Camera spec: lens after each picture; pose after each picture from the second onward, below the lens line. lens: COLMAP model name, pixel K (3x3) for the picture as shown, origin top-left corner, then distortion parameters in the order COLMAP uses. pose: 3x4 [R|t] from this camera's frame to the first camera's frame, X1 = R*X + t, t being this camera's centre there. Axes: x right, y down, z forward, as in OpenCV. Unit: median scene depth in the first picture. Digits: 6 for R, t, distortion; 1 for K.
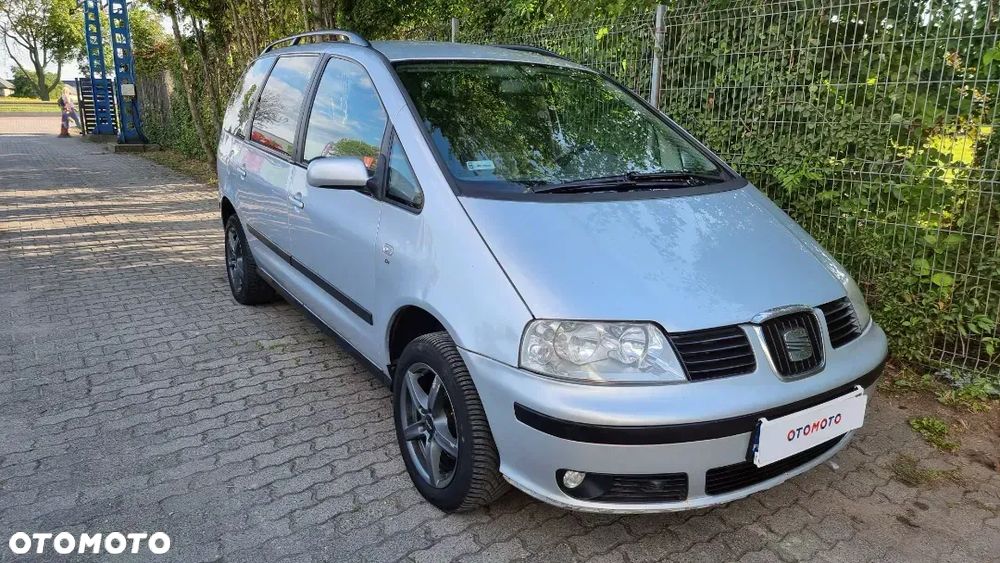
lens RADIAL K [[698.2, 0, 511.7], [0, 698.2, 271.1], [0, 0, 1]] dist [0.084727, -0.071206]
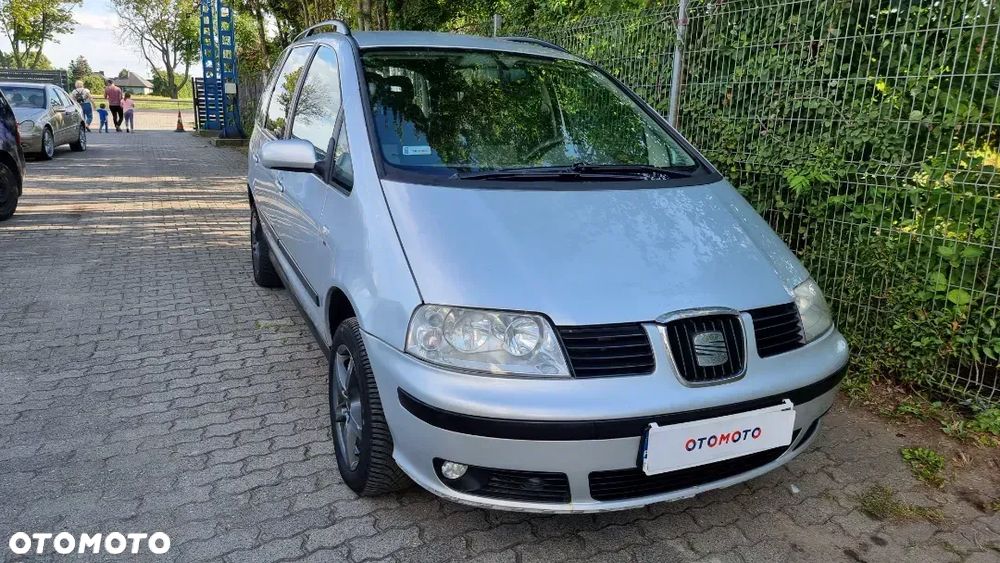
lens RADIAL K [[698.2, 0, 494.6], [0, 698.2, 275.3], [0, 0, 1]] dist [0.084727, -0.071206]
pose [[0.987021, 0.051873, -0.151985, 0.161187], [-0.051772, 0.998648, 0.004619, 0.010964], [0.152019, 0.003310, 0.988372, 0.025805]]
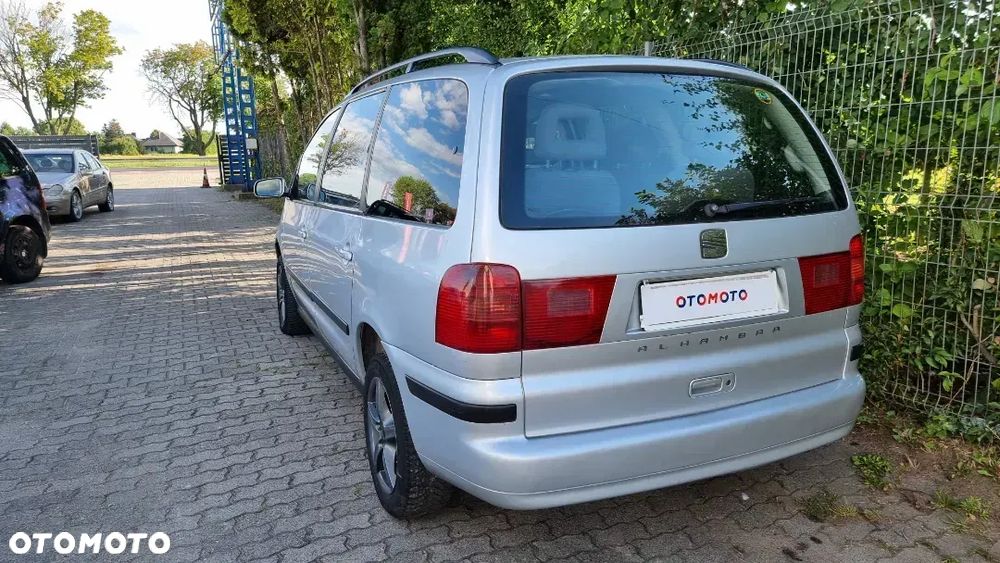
lens RADIAL K [[698.2, 0, 508.7], [0, 698.2, 281.3], [0, 0, 1]] dist [0.084727, -0.071206]
pose [[0.984439, -0.000791, -0.175726, 0.250300], [-0.006568, 0.999125, -0.041293, 0.015529], [0.175605, 0.041805, 0.983573, -0.026079]]
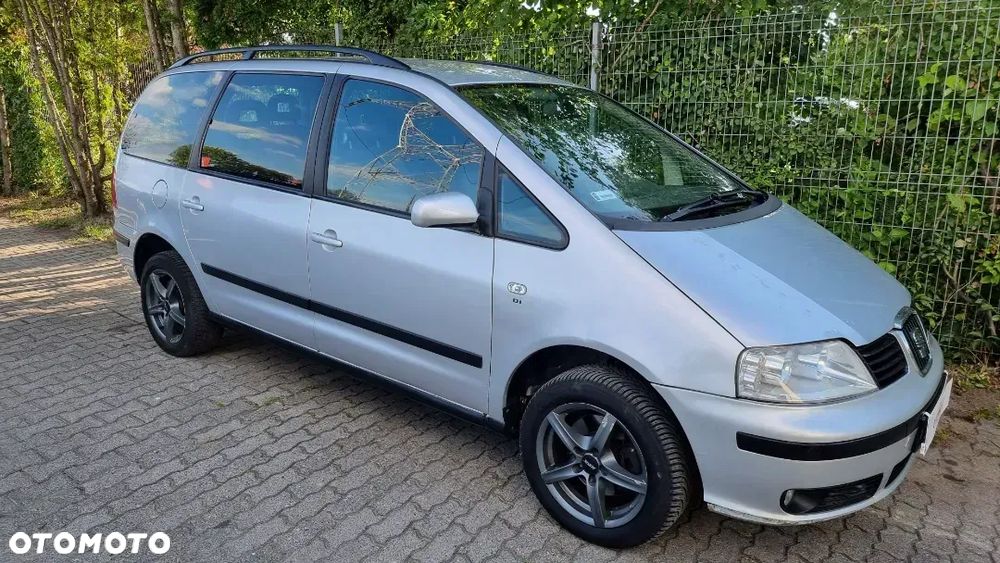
lens RADIAL K [[698.2, 0, 504.9], [0, 698.2, 273.3], [0, 0, 1]] dist [0.084727, -0.071206]
pose [[0.947244, -0.084074, 0.309291, -0.354172], [0.081981, 0.996438, 0.019782, -0.052263], [-0.309852, 0.006618, 0.950762, 0.073207]]
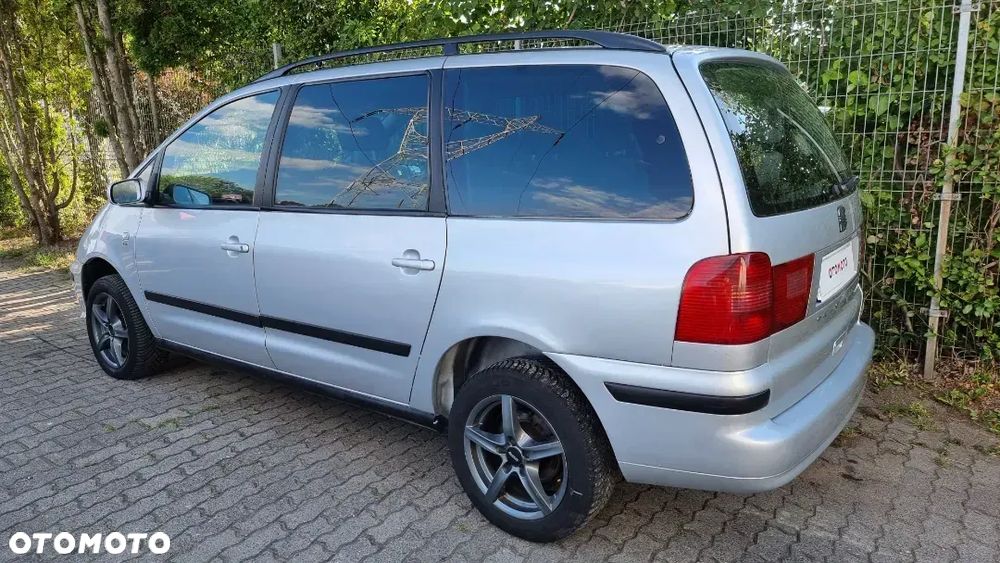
lens RADIAL K [[698.2, 0, 508.7], [0, 698.2, 272.8], [0, 0, 1]] dist [0.084727, -0.071206]
pose [[0.944960, -0.105317, 0.309773, -0.210350], [0.113771, 0.993463, -0.009298, -0.021628], [-0.306769, 0.044029, 0.950765, 0.045513]]
